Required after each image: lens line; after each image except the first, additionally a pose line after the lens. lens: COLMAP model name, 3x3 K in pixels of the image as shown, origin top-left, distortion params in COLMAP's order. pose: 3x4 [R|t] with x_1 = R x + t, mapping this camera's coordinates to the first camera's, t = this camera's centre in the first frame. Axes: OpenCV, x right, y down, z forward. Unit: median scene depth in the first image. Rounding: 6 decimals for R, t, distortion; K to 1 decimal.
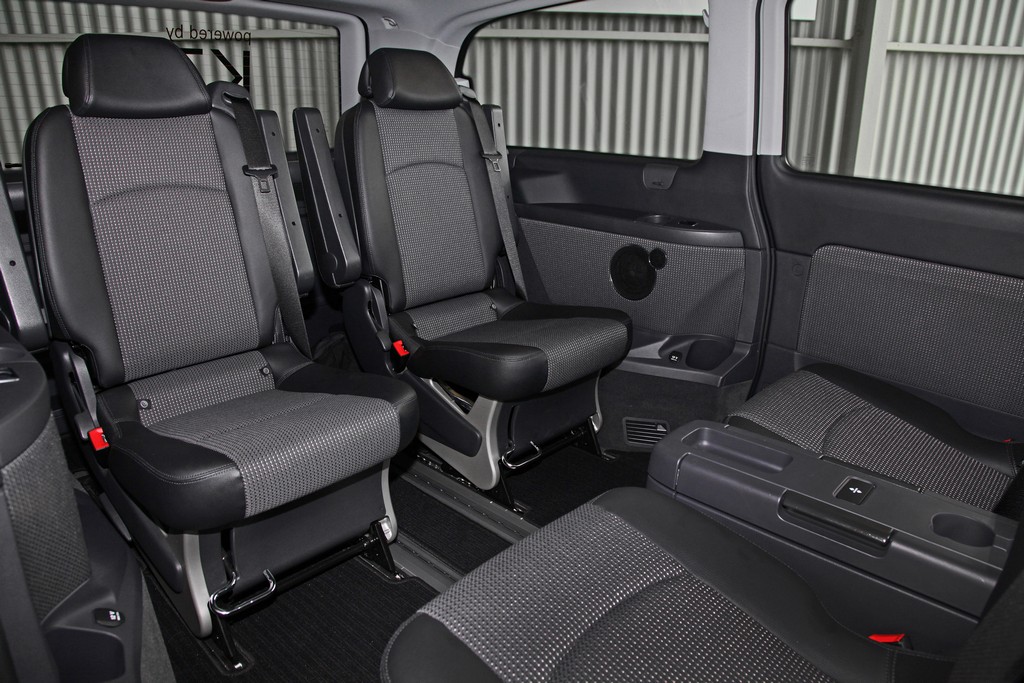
lens RADIAL K [[713.4, 0, 512.0], [0, 713.4, 341.5], [0, 0, 1]] dist [-0.126548, 0.000791]
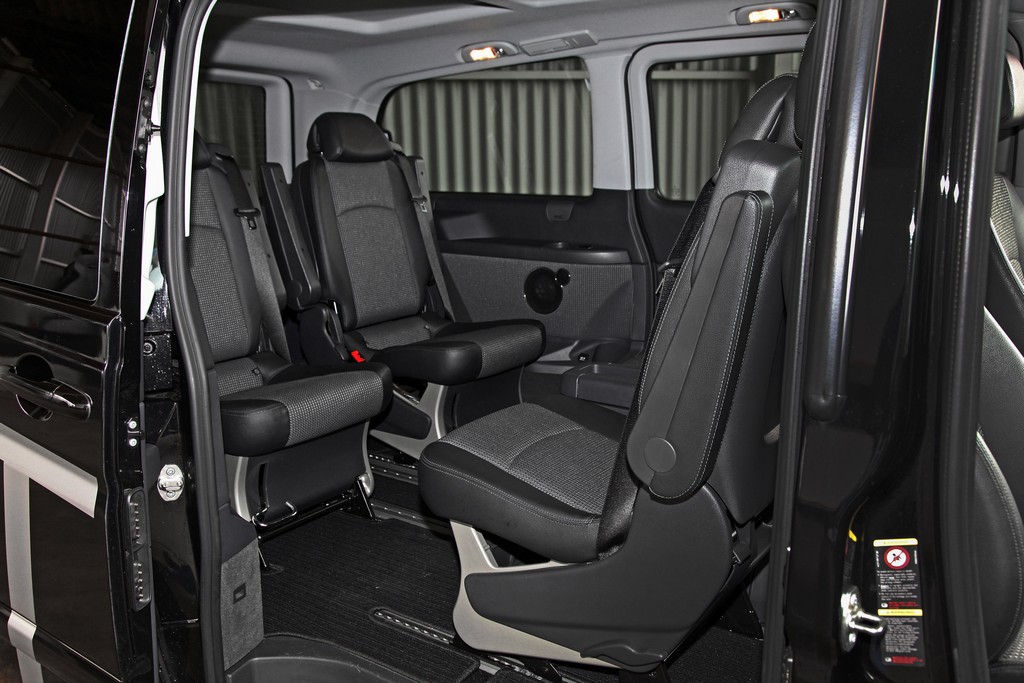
lens RADIAL K [[926.1, 0, 512.0], [0, 926.1, 341.5], [0, 0, 1]] dist [-0.091464, -0.001414]
pose [[0.990495, -0.049935, 0.128168, -0.090130], [0.064095, 0.991990, -0.108848, 0.160839], [-0.121706, 0.116028, 0.985761, -0.545849]]
